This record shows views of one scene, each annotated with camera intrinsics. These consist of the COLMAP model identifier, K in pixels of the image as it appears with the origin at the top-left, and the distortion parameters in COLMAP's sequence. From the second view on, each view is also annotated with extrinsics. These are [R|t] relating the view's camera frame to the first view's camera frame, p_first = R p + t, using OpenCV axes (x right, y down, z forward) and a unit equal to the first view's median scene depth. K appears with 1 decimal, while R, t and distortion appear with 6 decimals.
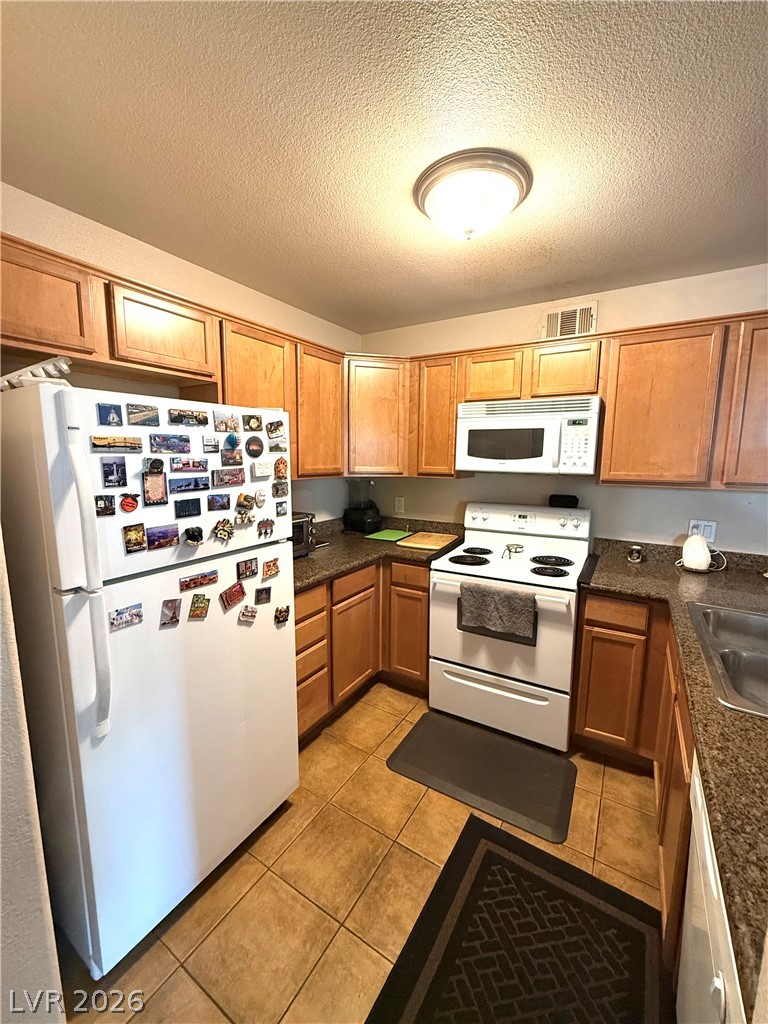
lens RADIAL K [[407.4, 0, 386.4], [0, 407.4, 511.2], [0, 0, 1]] dist [0.001850, -0.000644]
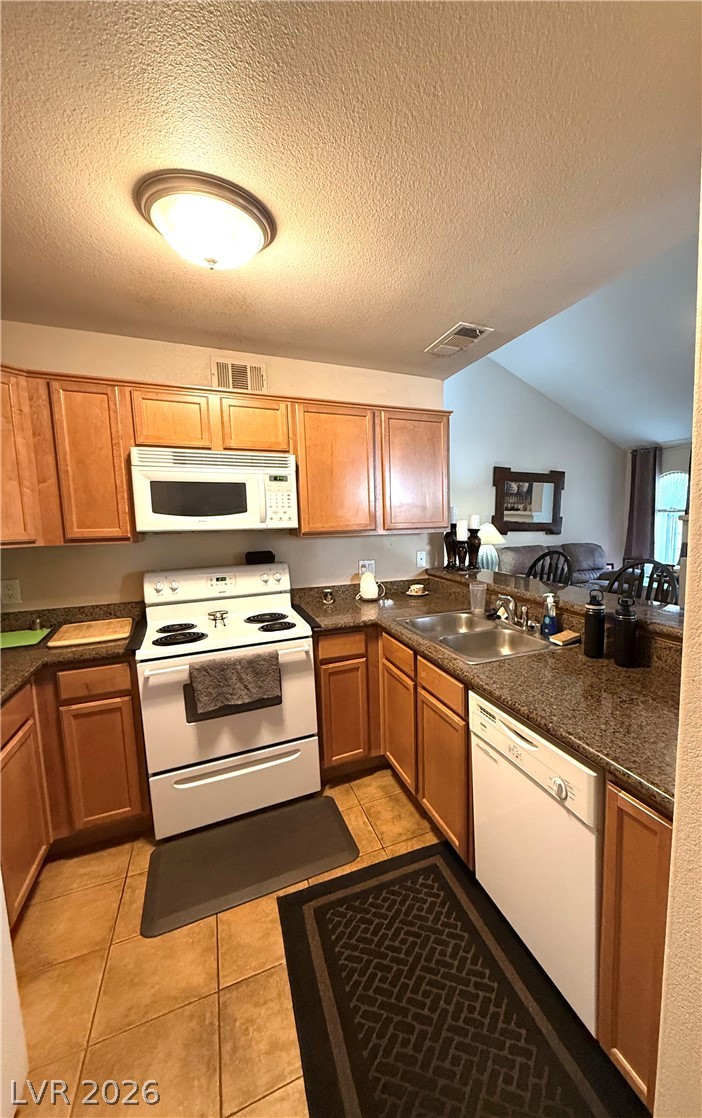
lens RADIAL K [[449.4, 0, 430.3], [0, 449.4, 566.4], [0, 0, 1]] dist [0.001215, -0.000308]
pose [[0.533237, -0.113990, 0.838251, -0.302426], [0.135821, 0.989562, 0.048166, 0.000445], [-0.834992, 0.088169, 0.543153, 0.077069]]
